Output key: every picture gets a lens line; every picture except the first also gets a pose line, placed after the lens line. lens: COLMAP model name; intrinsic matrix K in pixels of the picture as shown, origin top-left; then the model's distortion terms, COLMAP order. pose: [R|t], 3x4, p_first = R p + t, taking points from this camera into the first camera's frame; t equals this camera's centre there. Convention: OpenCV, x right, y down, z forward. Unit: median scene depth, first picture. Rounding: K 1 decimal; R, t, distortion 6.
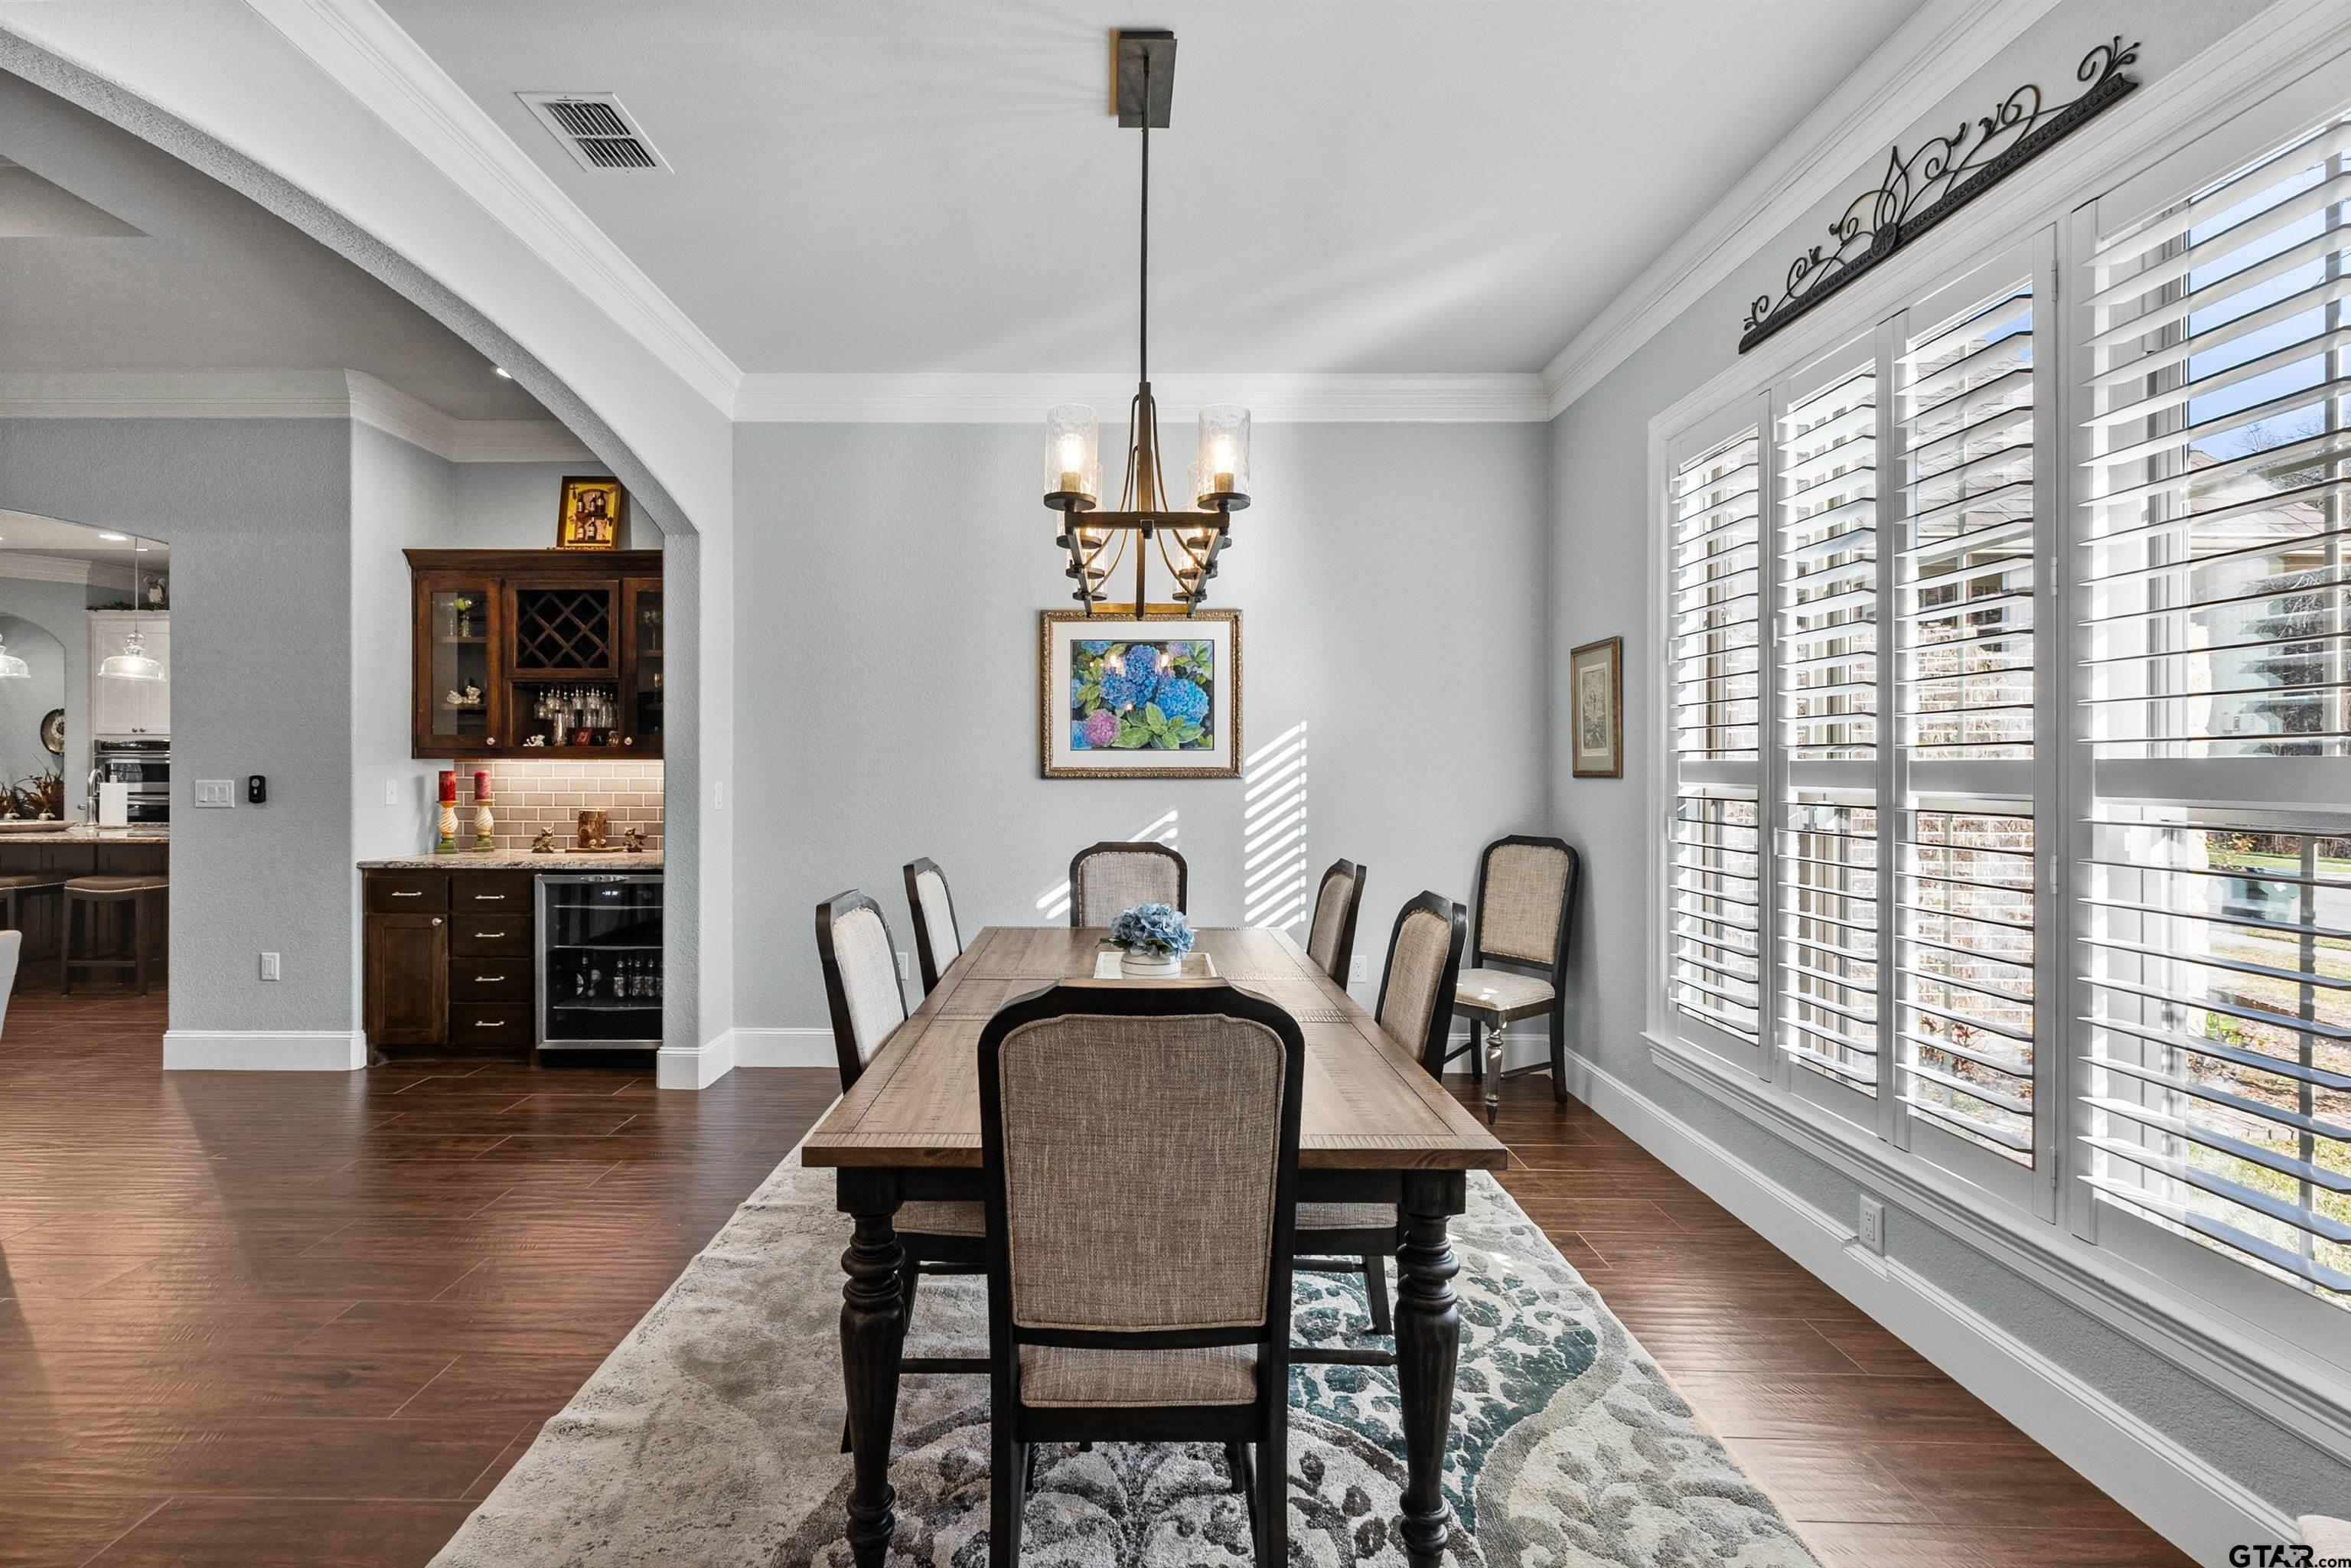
lens RADIAL K [[1014.6, 0, 1157.7], [0, 1014.6, 772.2], [0, 0, 1]] dist [0.006006, -0.000373]
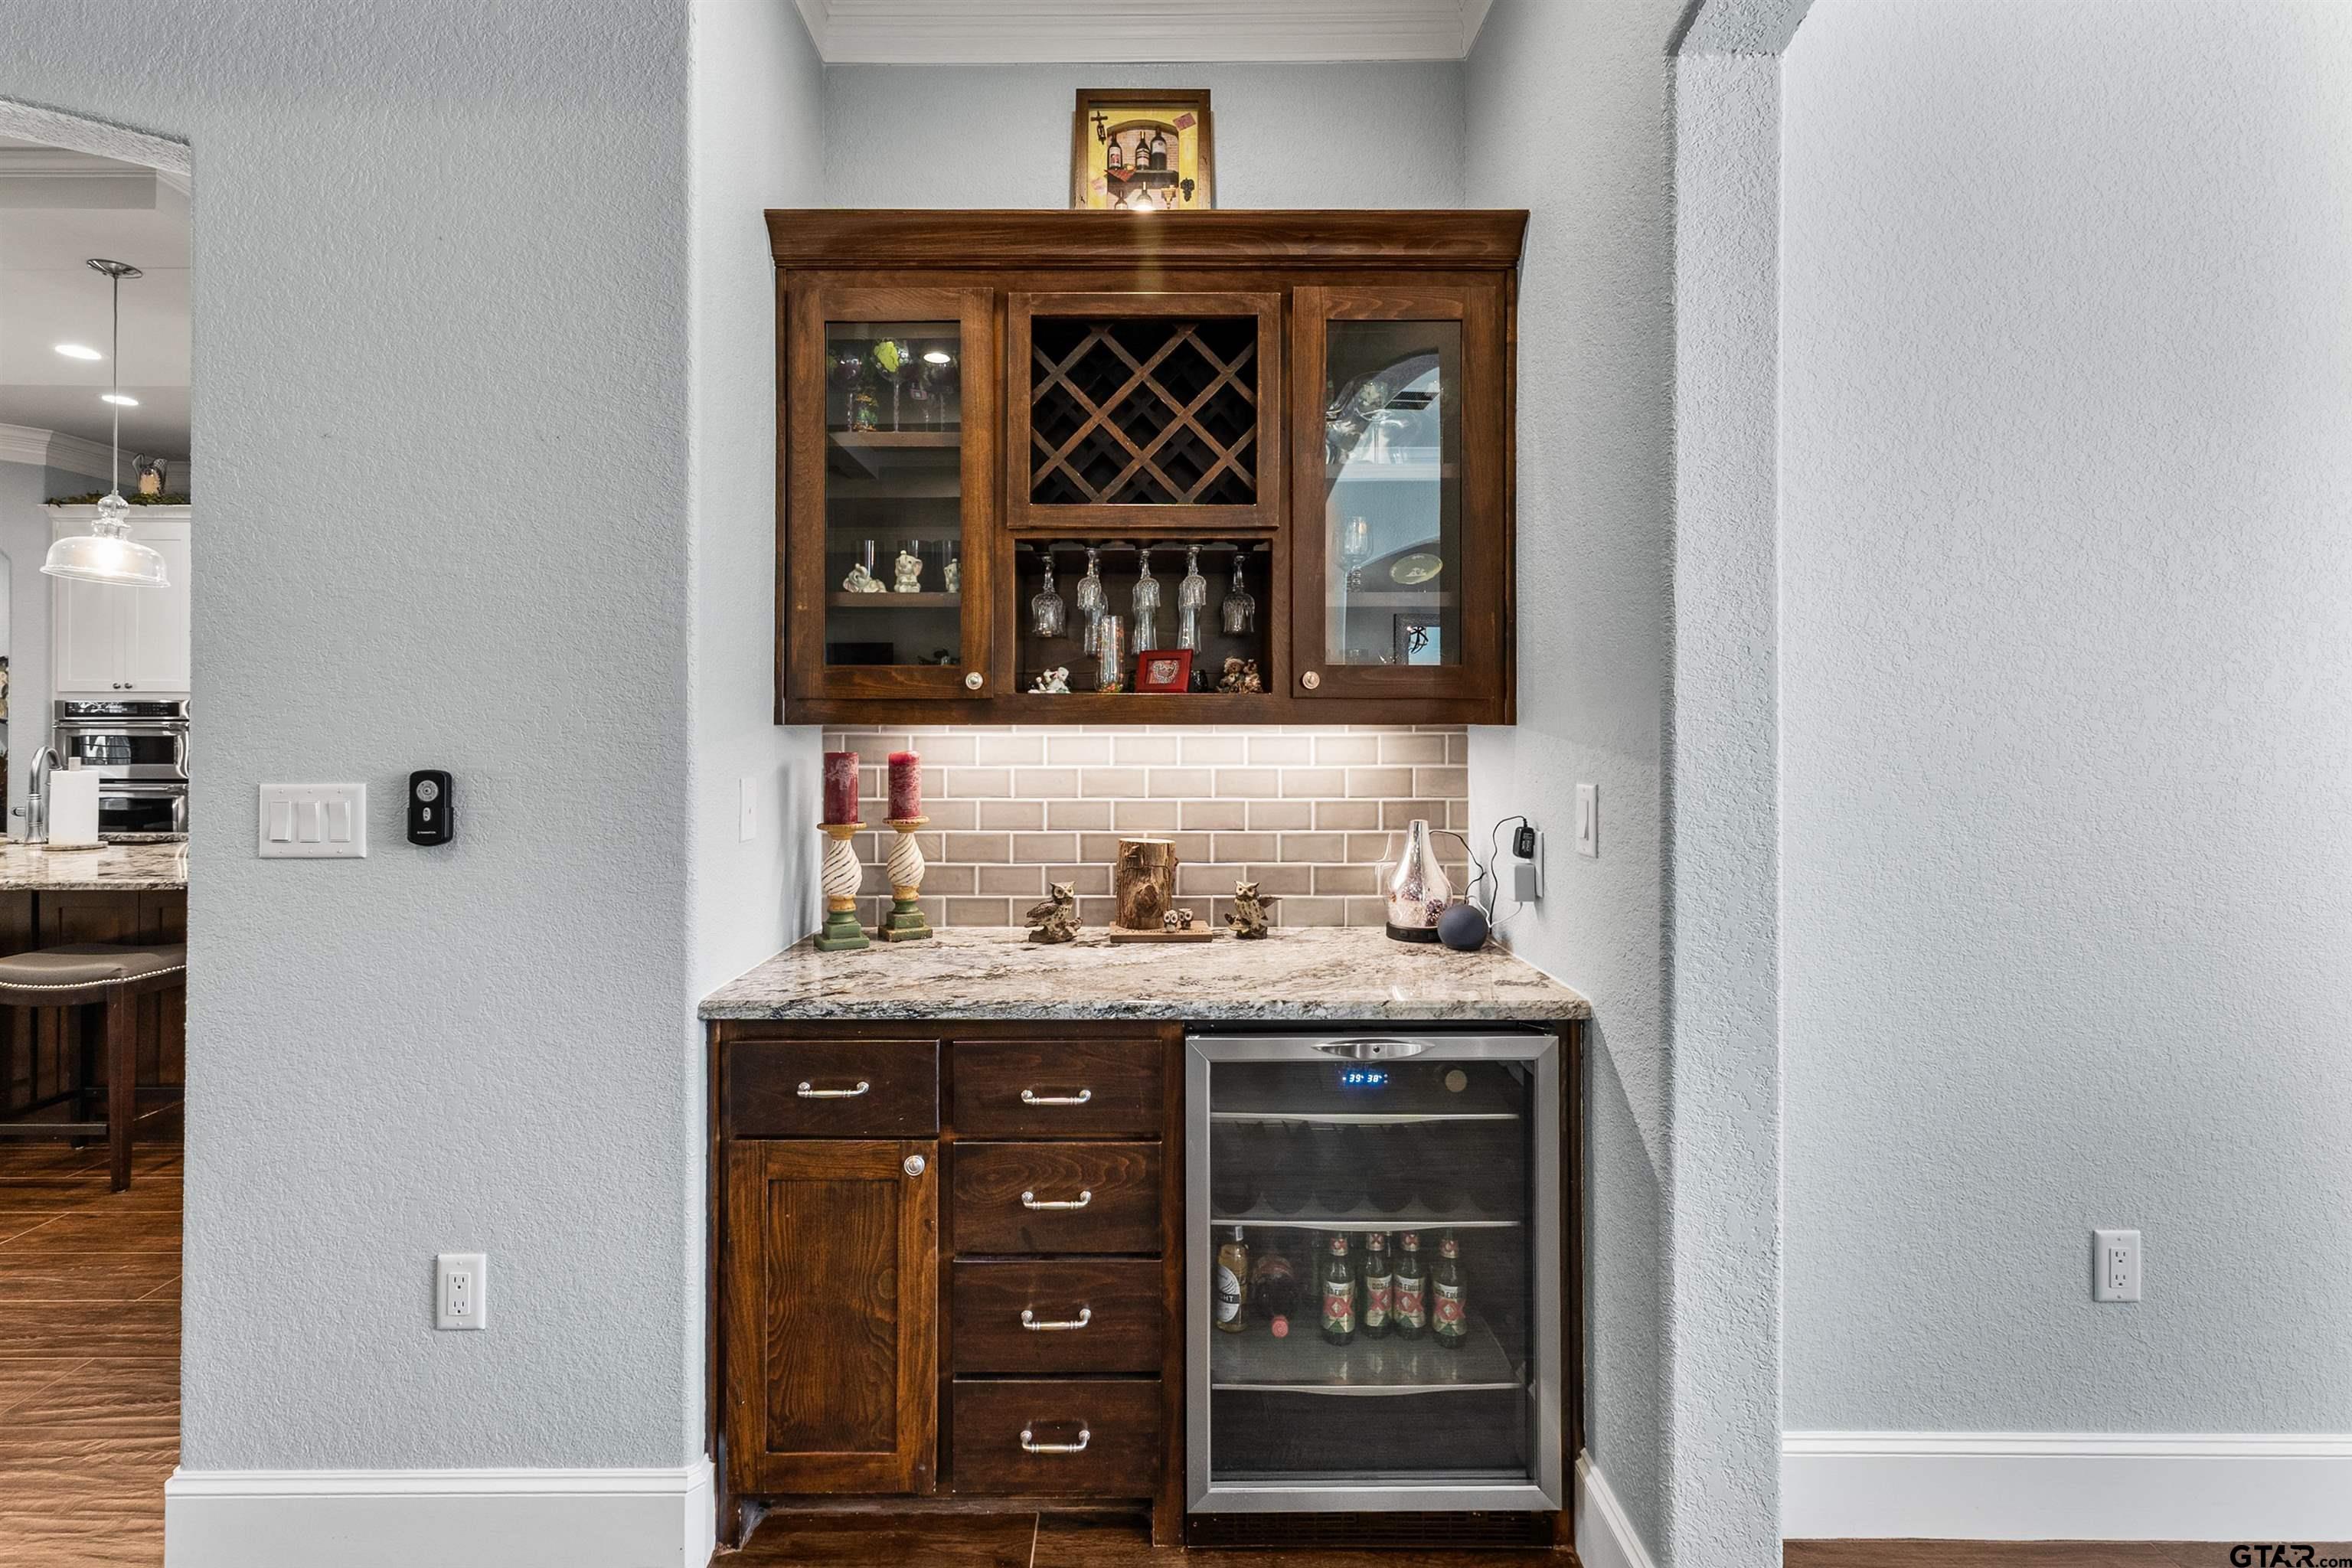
lens RADIAL K [[1015.0, 0, 1177.6], [0, 1015.0, 735.3], [0, 0, 1]] dist [0.006006, -0.000373]
pose [[0.999923, -0.002167, 0.012246, -0.571707], [0.002237, 0.999982, -0.005653, -0.006124], [-0.012233, 0.005680, 0.999909, 0.582157]]
